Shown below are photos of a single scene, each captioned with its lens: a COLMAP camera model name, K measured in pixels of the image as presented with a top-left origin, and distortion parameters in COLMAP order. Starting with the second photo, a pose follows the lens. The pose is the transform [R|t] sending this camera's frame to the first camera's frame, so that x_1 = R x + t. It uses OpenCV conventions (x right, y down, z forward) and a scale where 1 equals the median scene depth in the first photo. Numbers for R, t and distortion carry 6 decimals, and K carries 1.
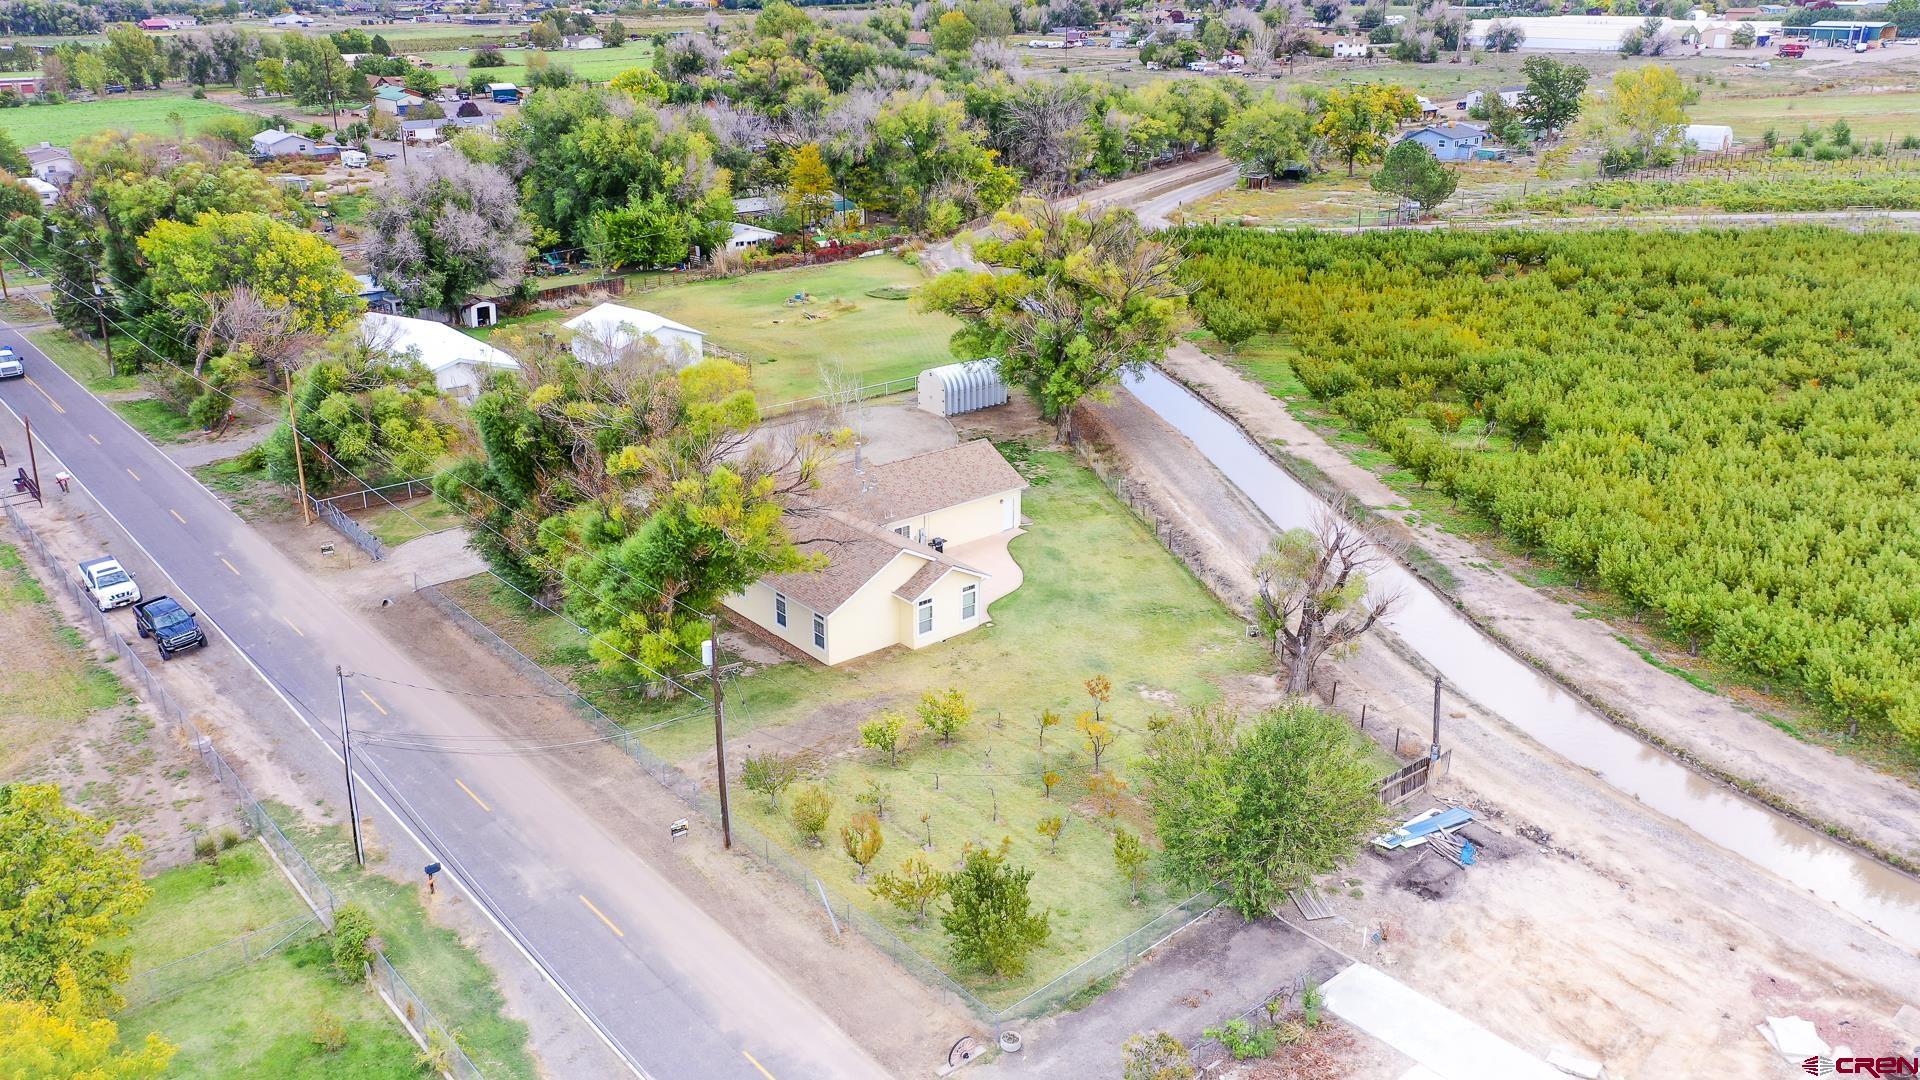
lens RADIAL K [[1714.3, 0, 960.0], [0, 1714.3, 540.0], [0, 0, 1]] dist [0.003888, 0.008386]
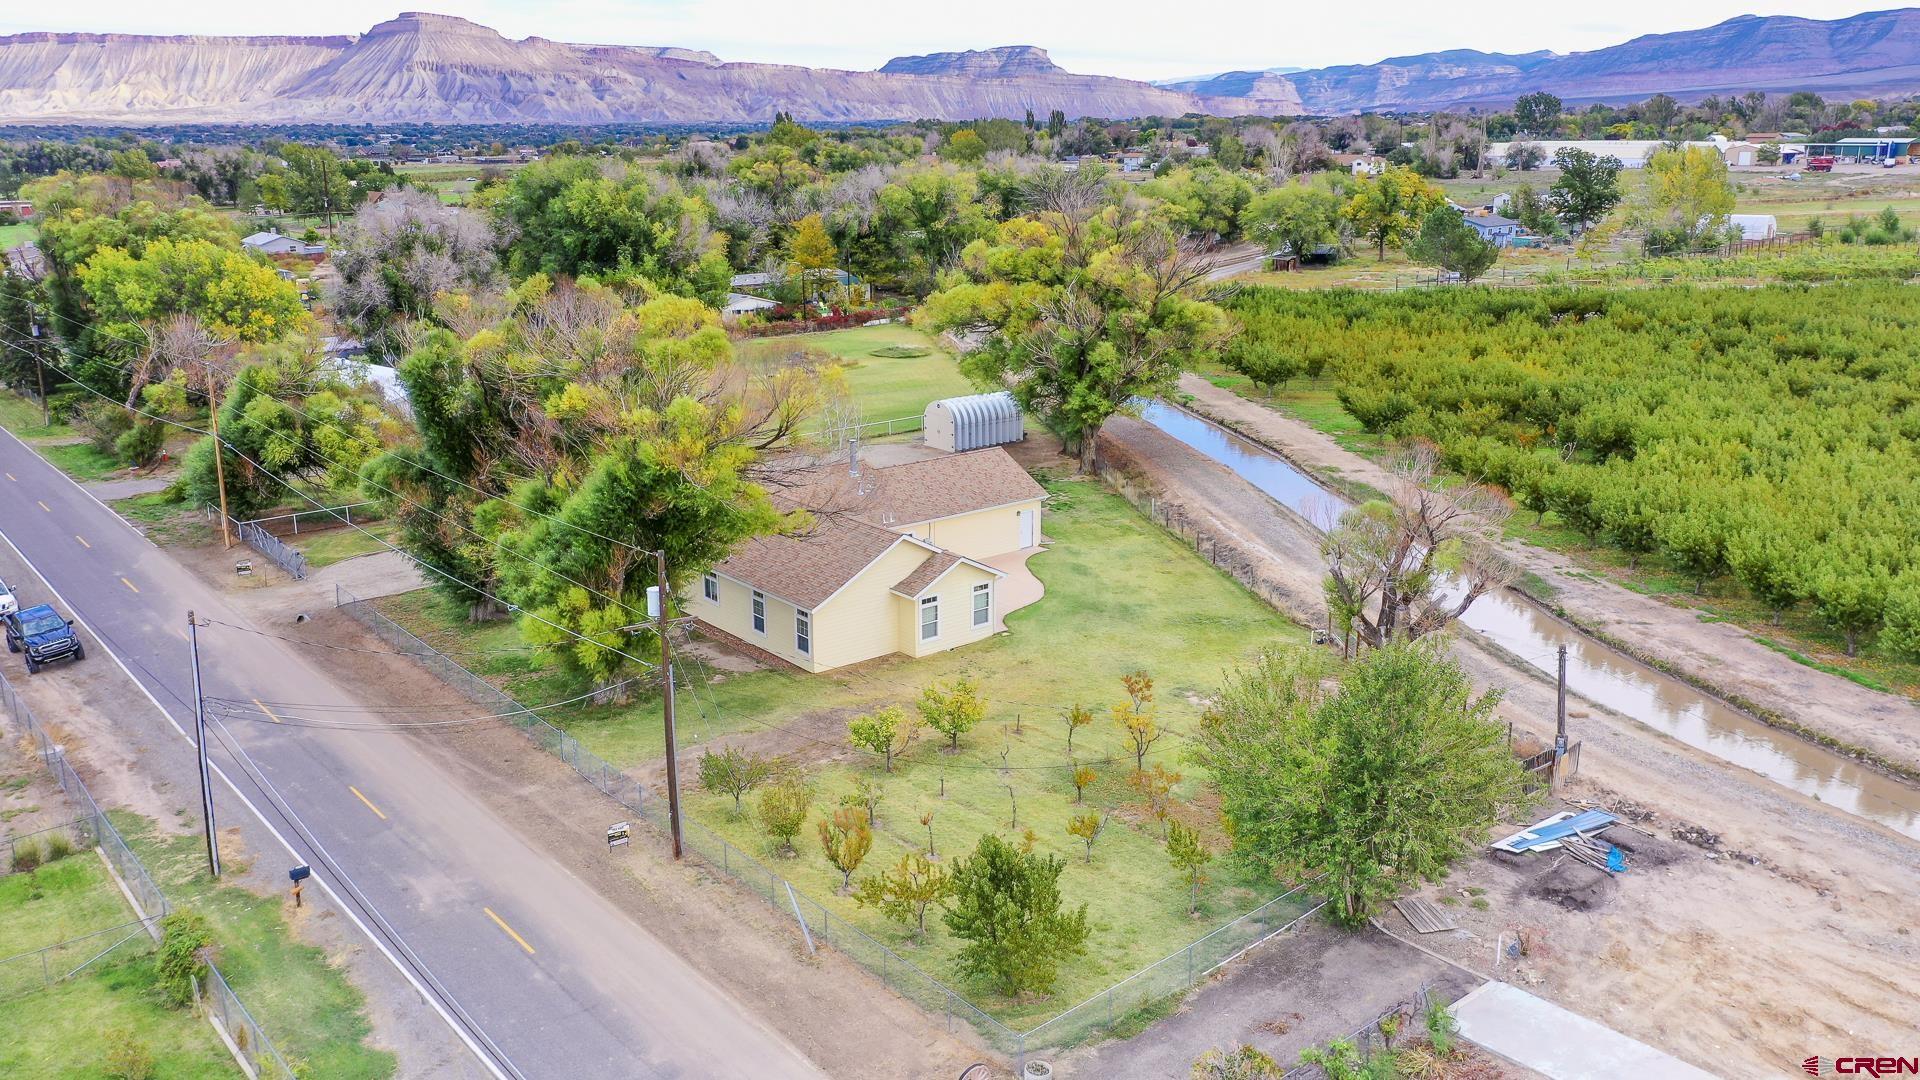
lens RADIAL K [[1690.4, 0, 960.0], [0, 1690.4, 540.0], [0, 0, 1]] dist [-0.008745, 0.004037]
pose [[0.999972, -0.001302, -0.007397, 0.000960], [0.000438, 0.993283, -0.115711, 0.101333], [0.007498, 0.115704, 0.993255, 0.169261]]
